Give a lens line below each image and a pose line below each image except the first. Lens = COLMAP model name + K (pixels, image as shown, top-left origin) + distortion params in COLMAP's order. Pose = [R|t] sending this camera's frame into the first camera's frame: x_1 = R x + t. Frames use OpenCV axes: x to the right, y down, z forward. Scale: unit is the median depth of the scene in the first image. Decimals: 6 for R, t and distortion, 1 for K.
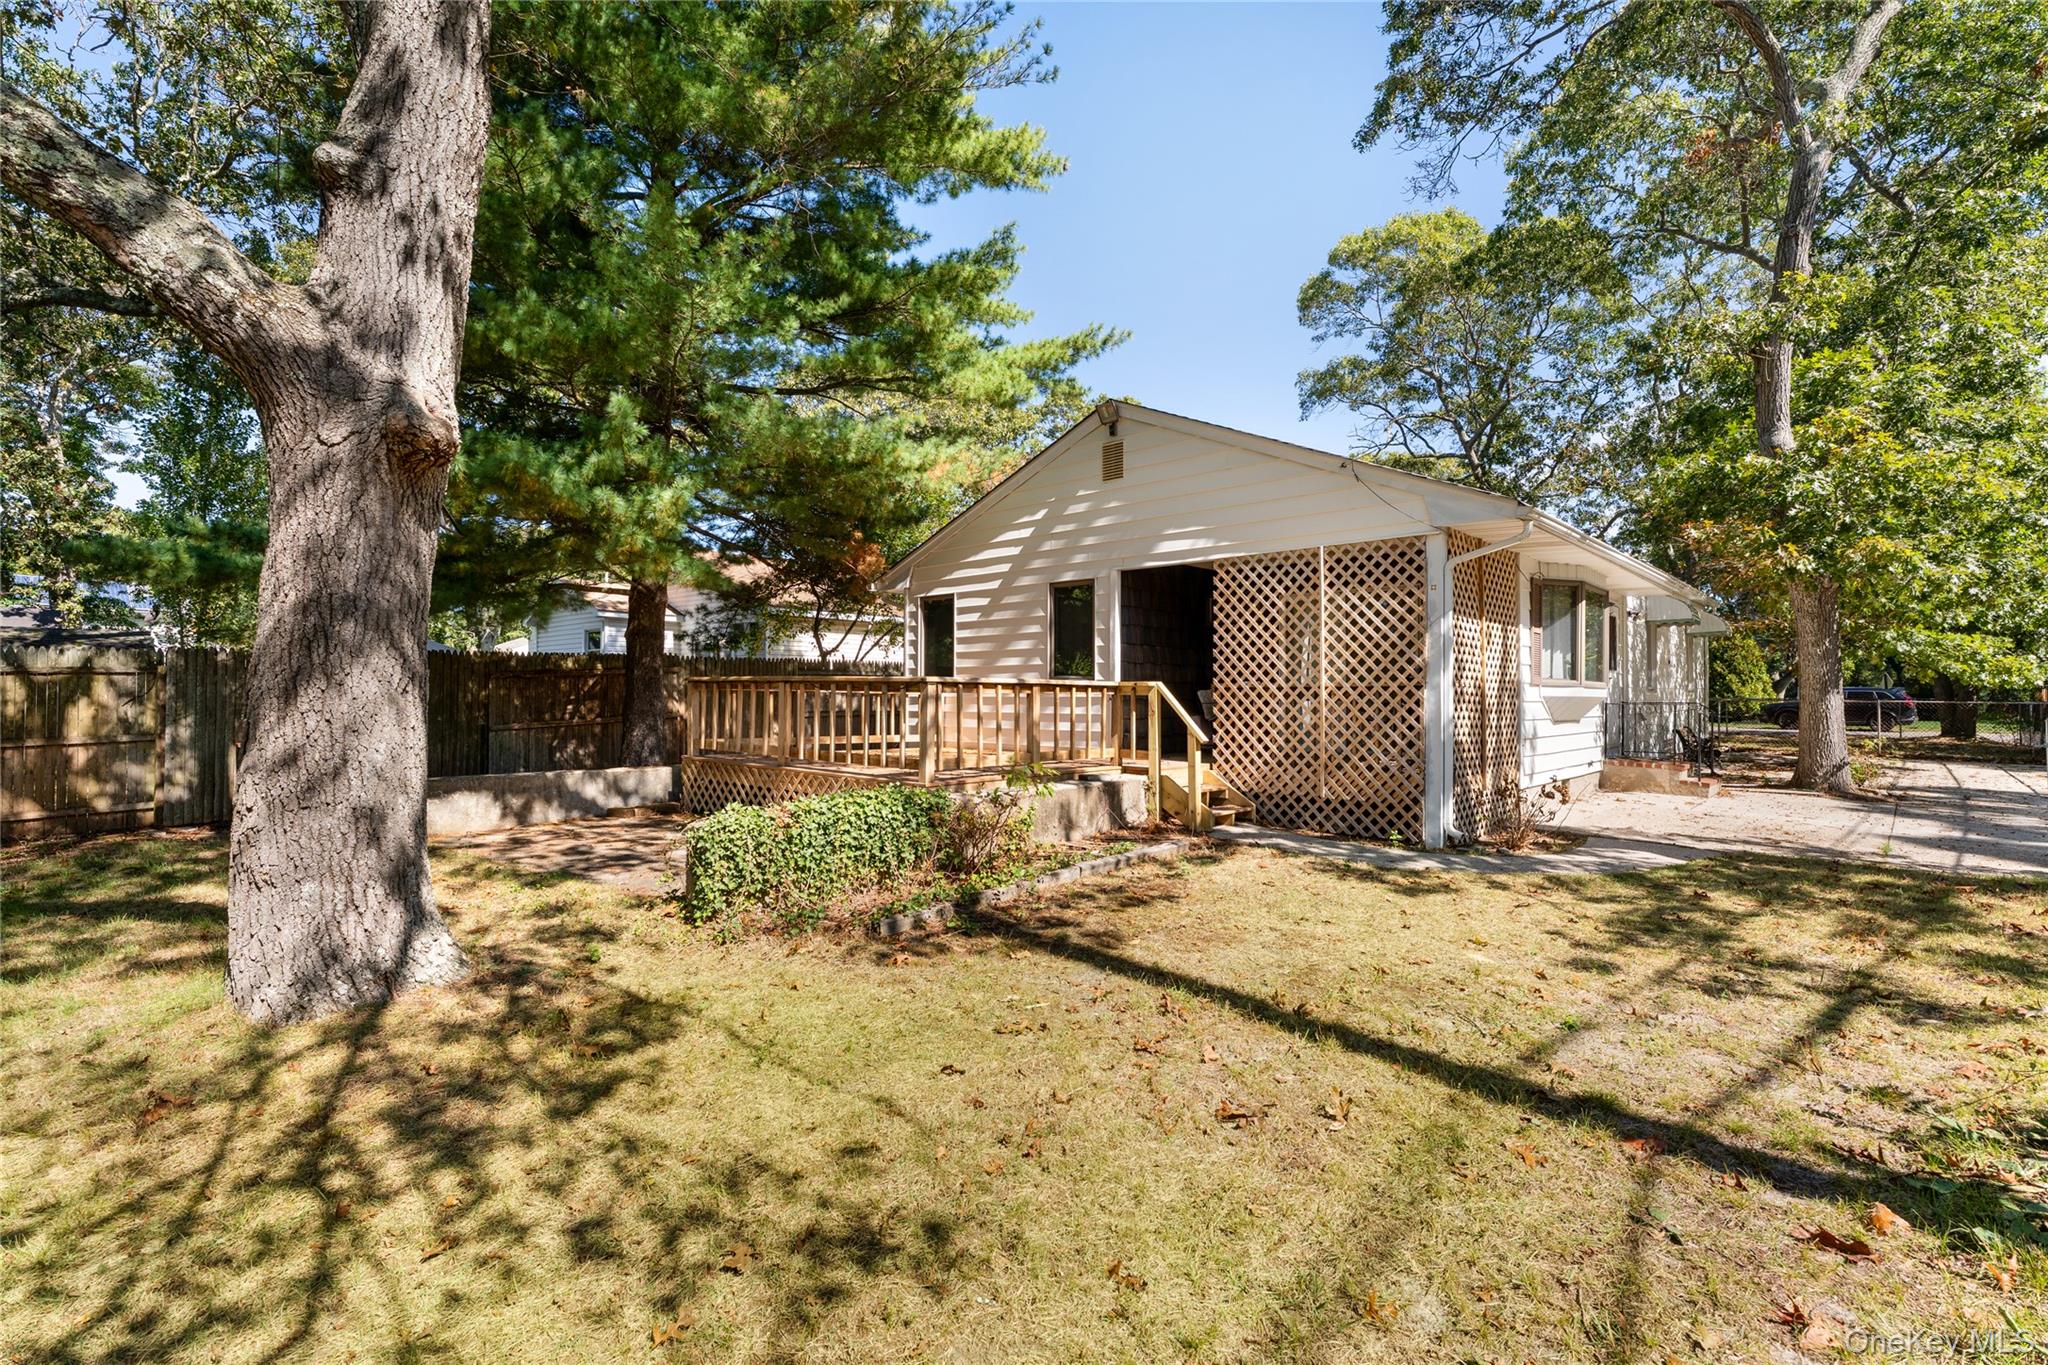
lens RADIAL K [[895.8, 0, 1029.5], [0, 895.8, 680.0], [0, 0, 1]] dist [-0.003193, -0.000183]
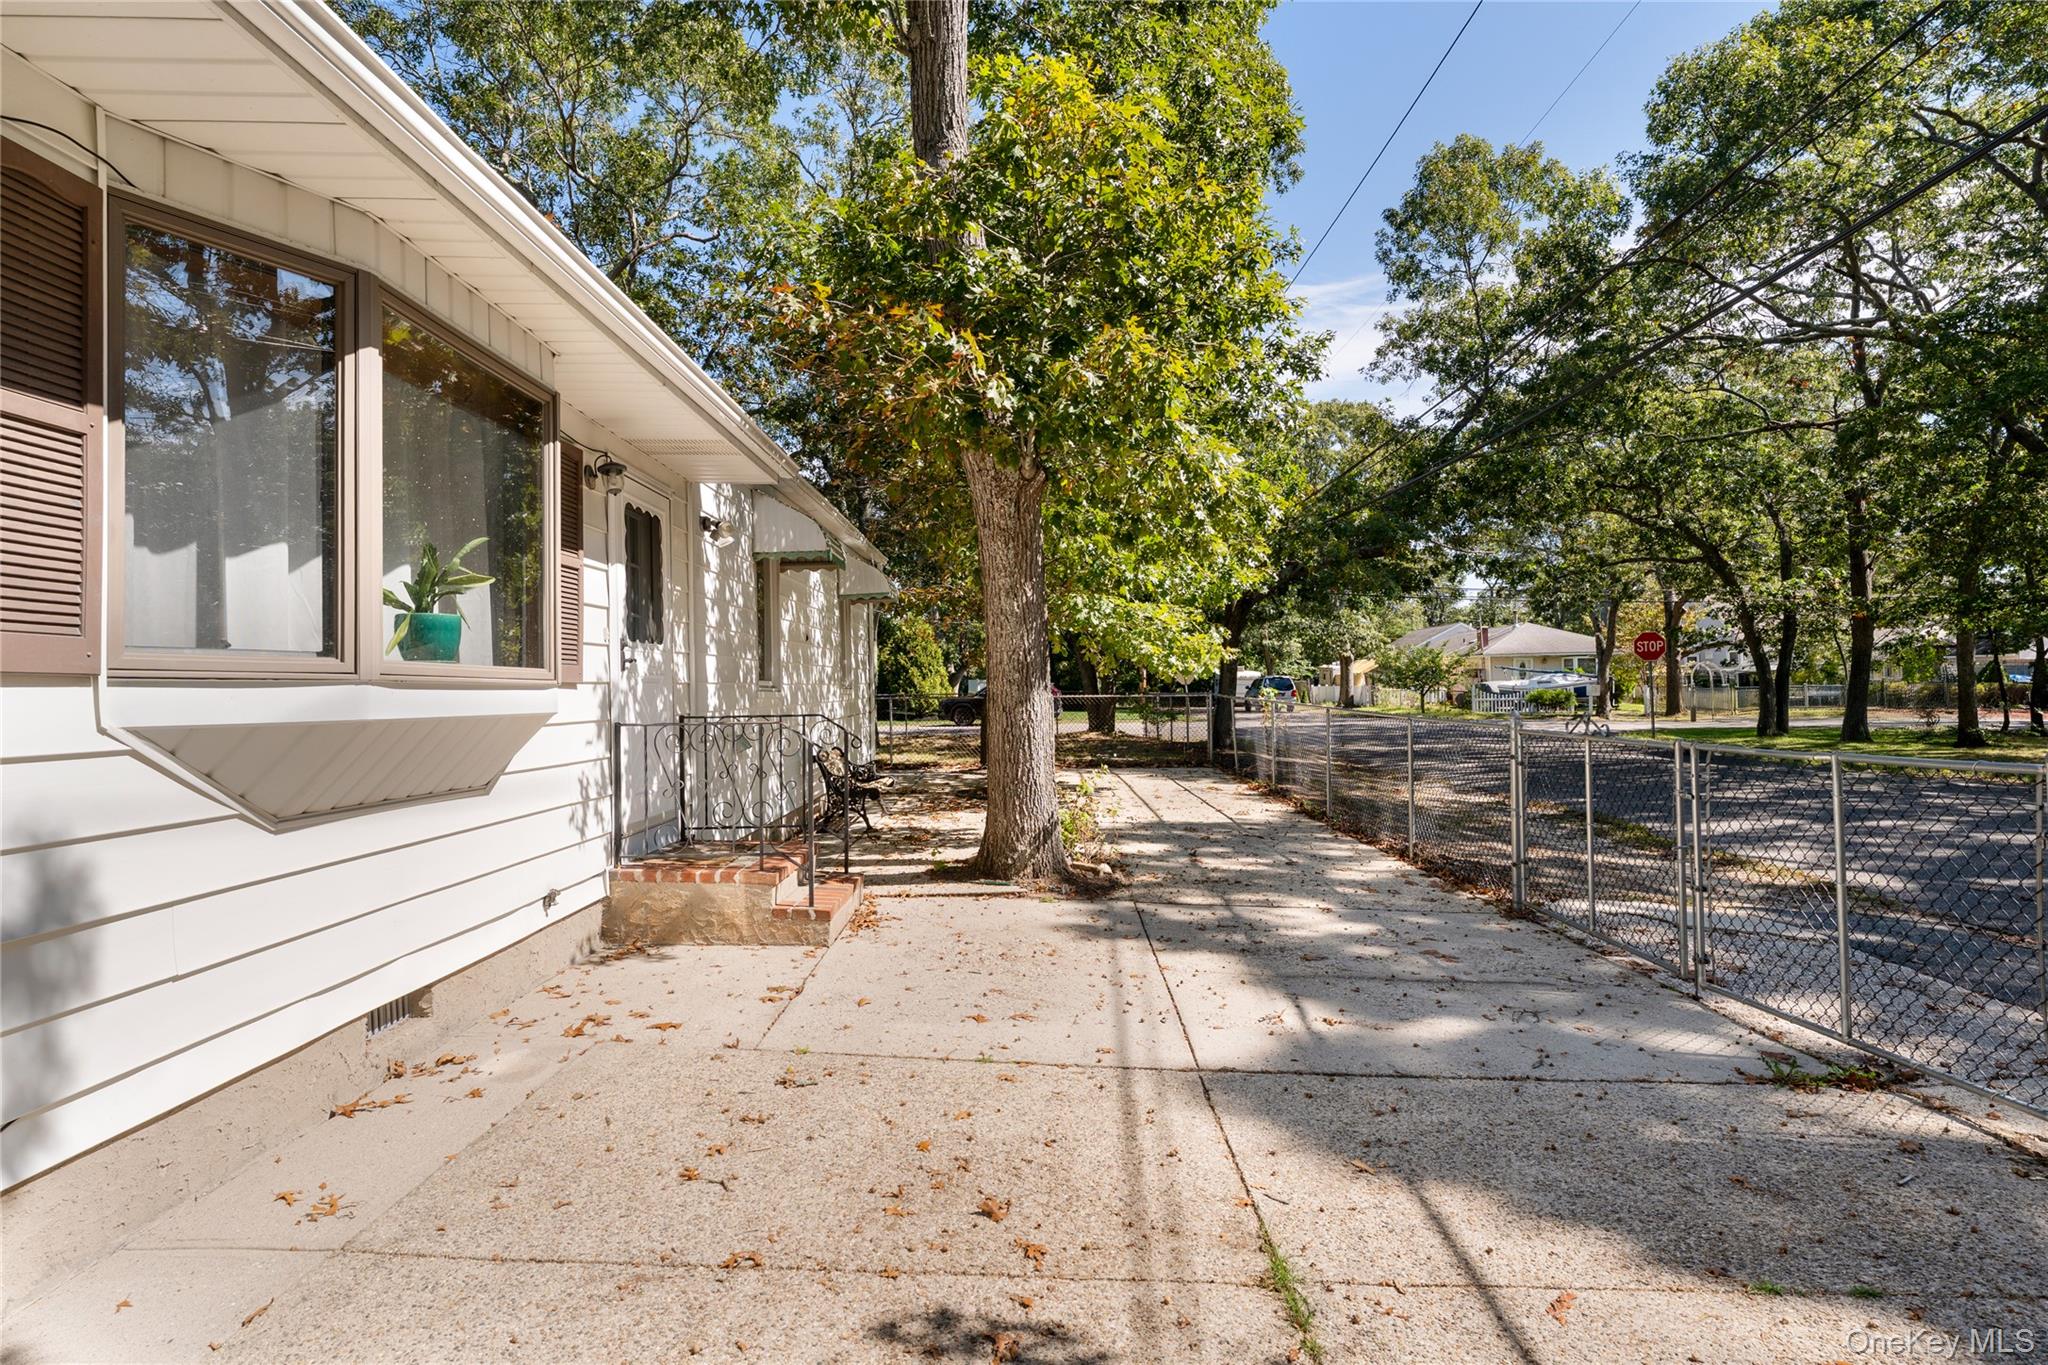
lens RADIAL K [[895.8, 0, 1025.0], [0, 895.8, 675.0], [0, 0, 1]] dist [-0.003193, -0.000183]
pose [[0.712467, -0.007780, 0.701663, 0.402712], [0.011141, 0.999938, -0.000225, 0.005317], [-0.701617, 0.007978, 0.712509, 0.481700]]
